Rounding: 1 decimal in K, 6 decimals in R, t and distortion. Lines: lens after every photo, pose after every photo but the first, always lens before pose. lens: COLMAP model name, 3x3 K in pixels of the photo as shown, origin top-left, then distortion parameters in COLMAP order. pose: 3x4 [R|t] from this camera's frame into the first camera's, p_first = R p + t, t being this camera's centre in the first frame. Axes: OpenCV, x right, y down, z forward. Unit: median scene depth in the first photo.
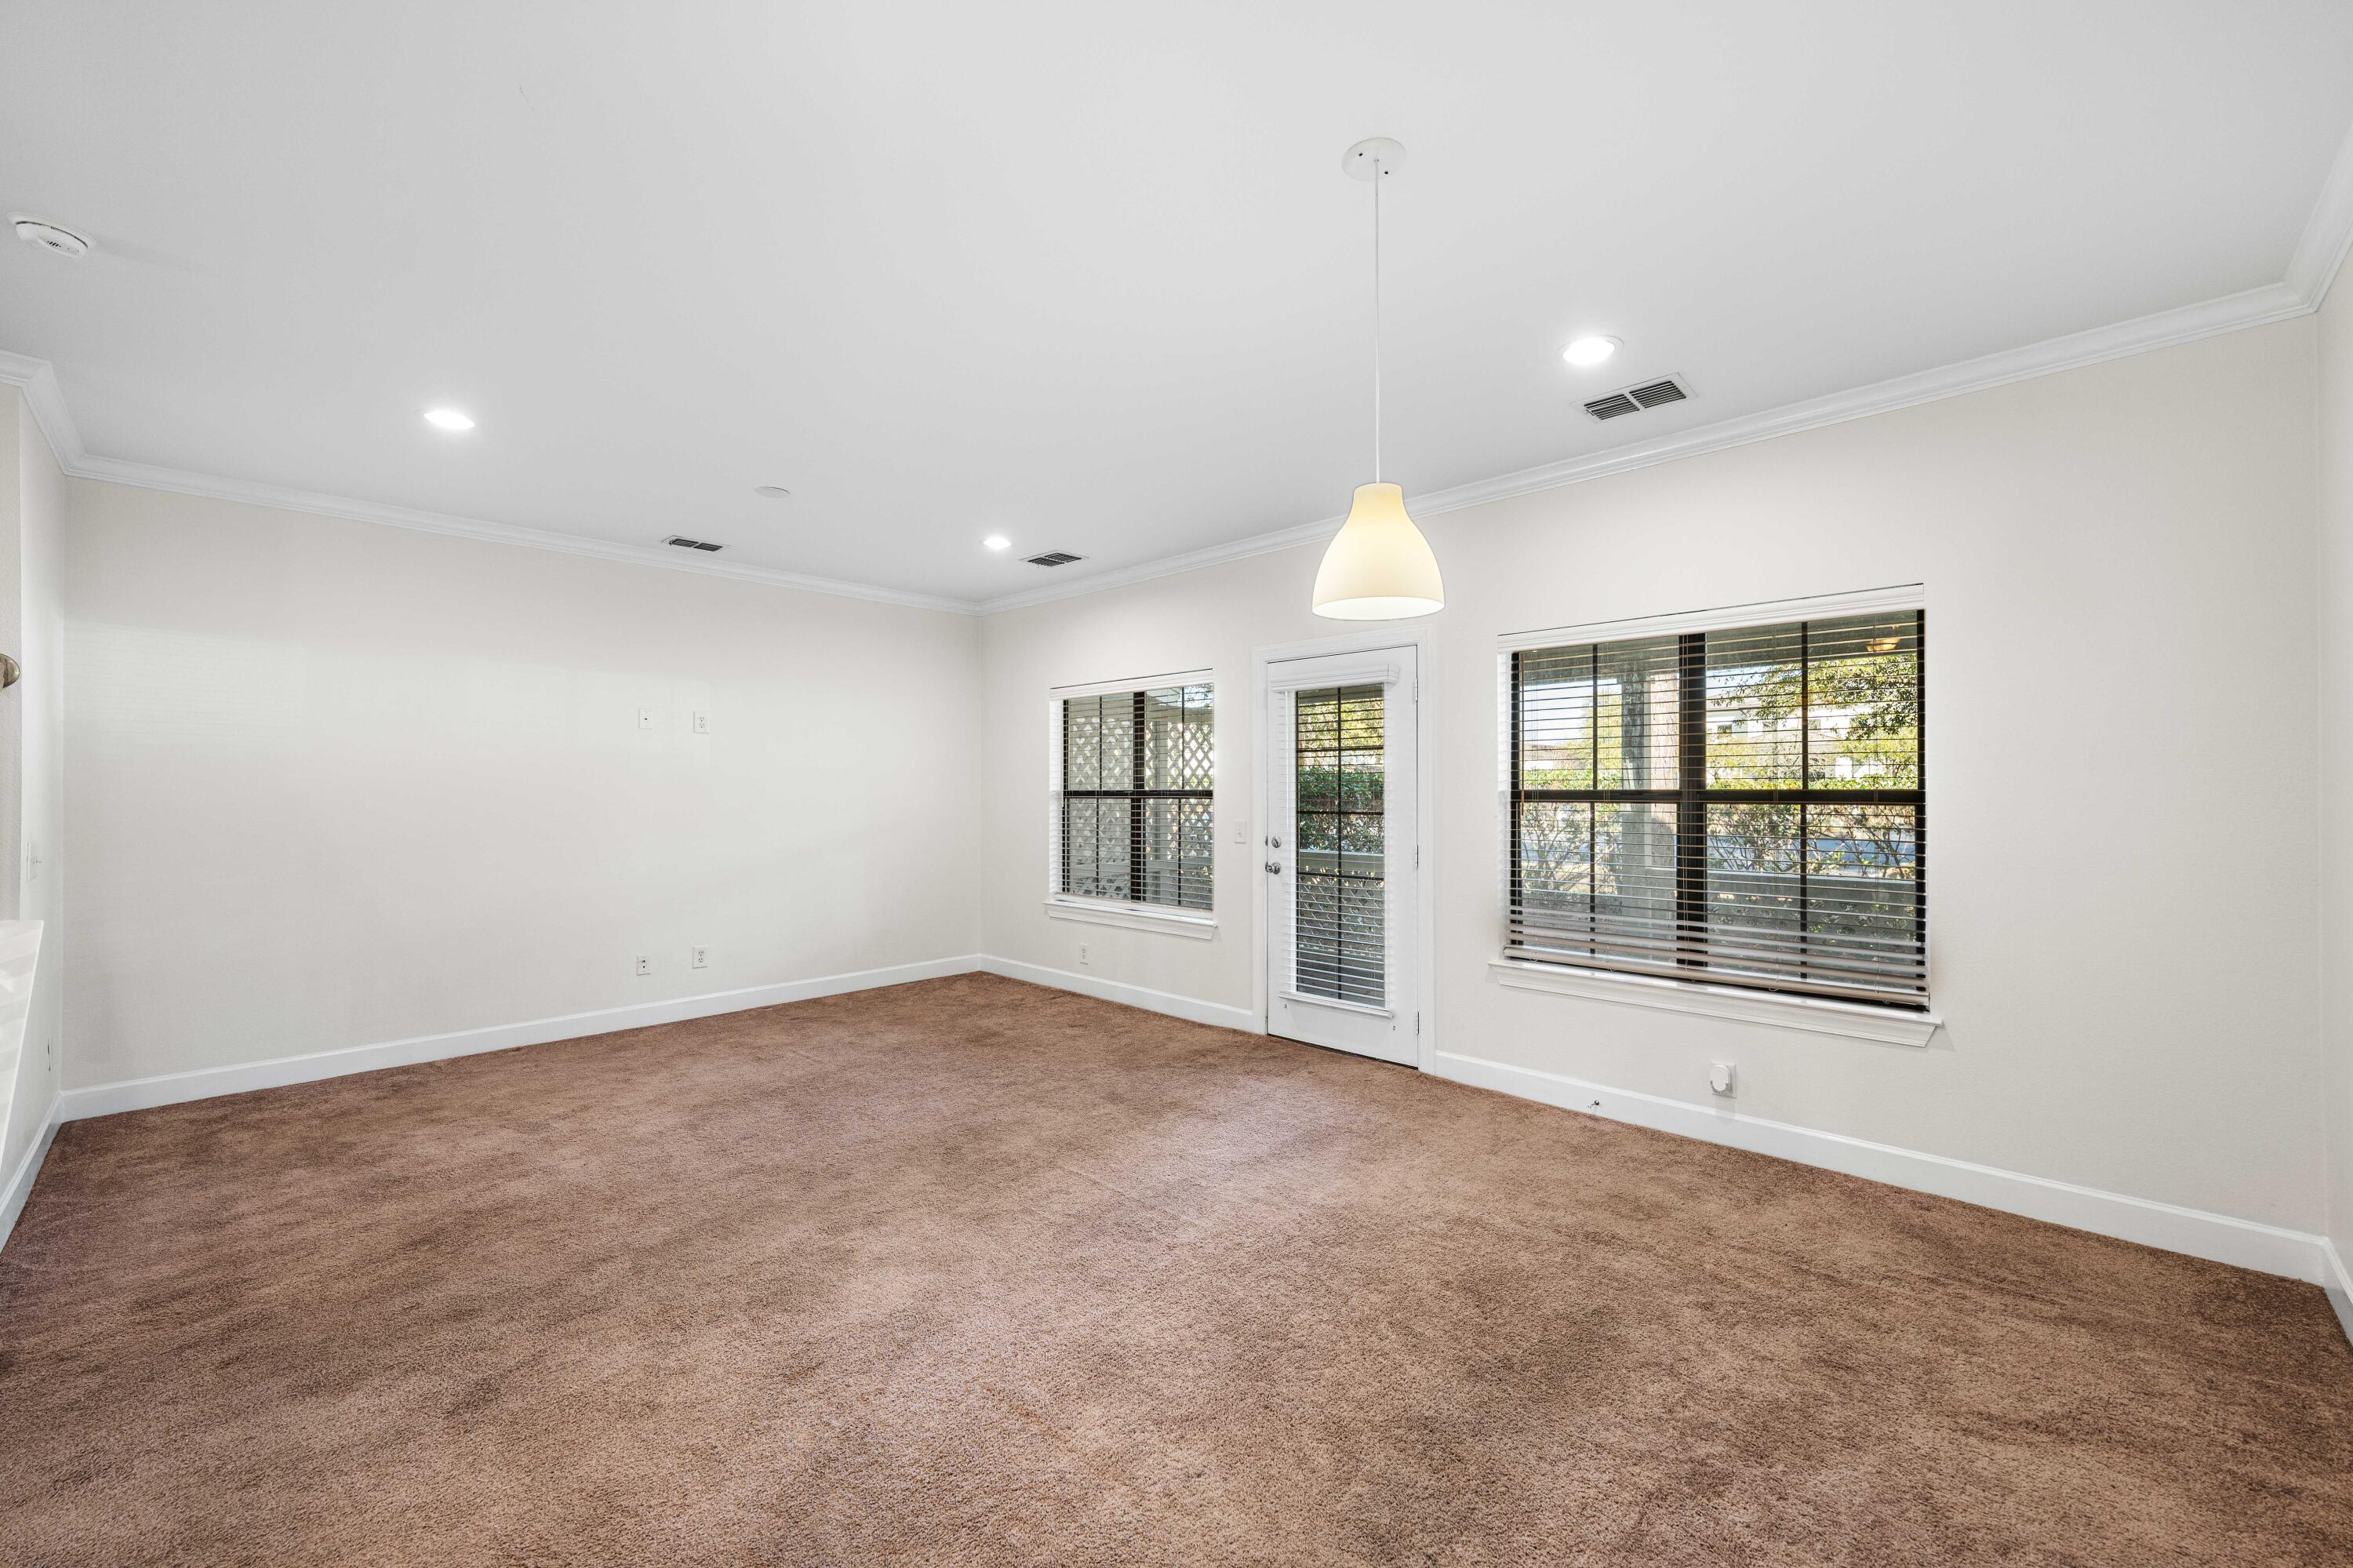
lens RADIAL K [[914.5, 0, 1167.3], [0, 914.5, 785.7], [0, 0, 1]] dist [-0.000056, -0.000696]
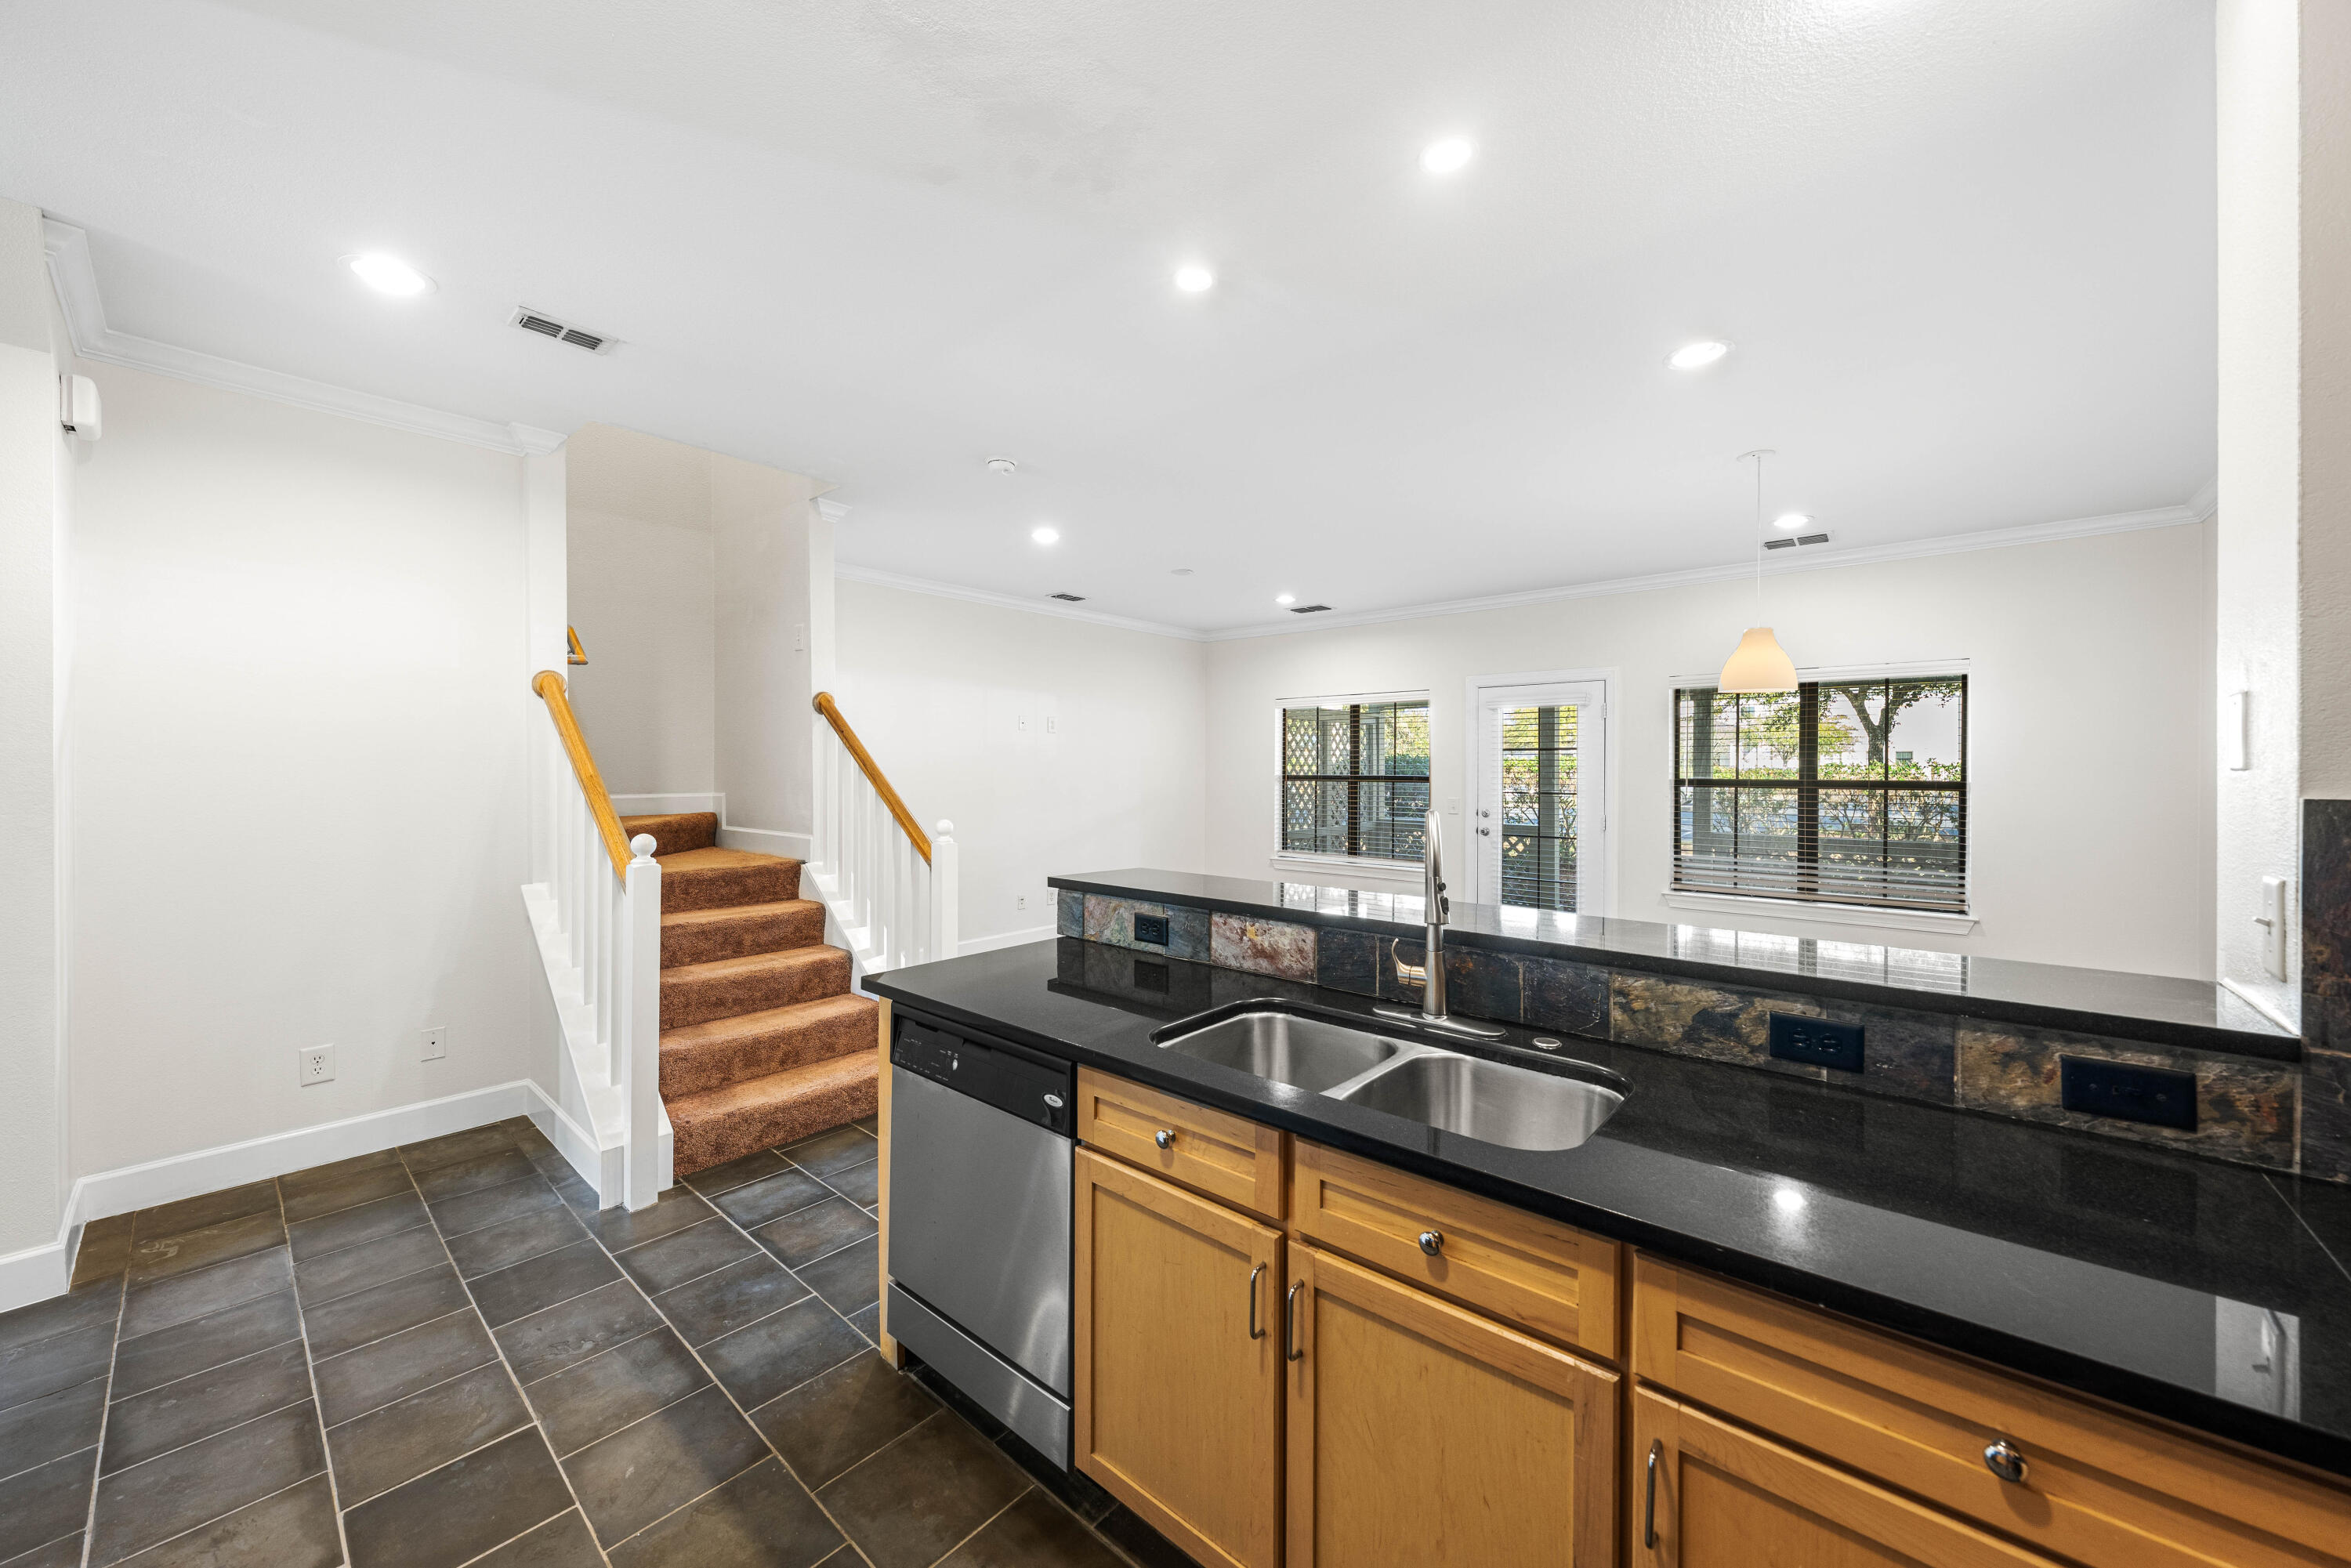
lens RADIAL K [[818.9, 0, 1182.8], [0, 818.9, 768.6], [0, 0, 1]] dist [-0.001550, 0.000610]
pose [[0.998614, 0.003746, 0.052493, -0.492384], [-0.004077, 0.999973, 0.006195, -0.016838], [-0.052469, -0.006400, 0.998602, -0.302328]]
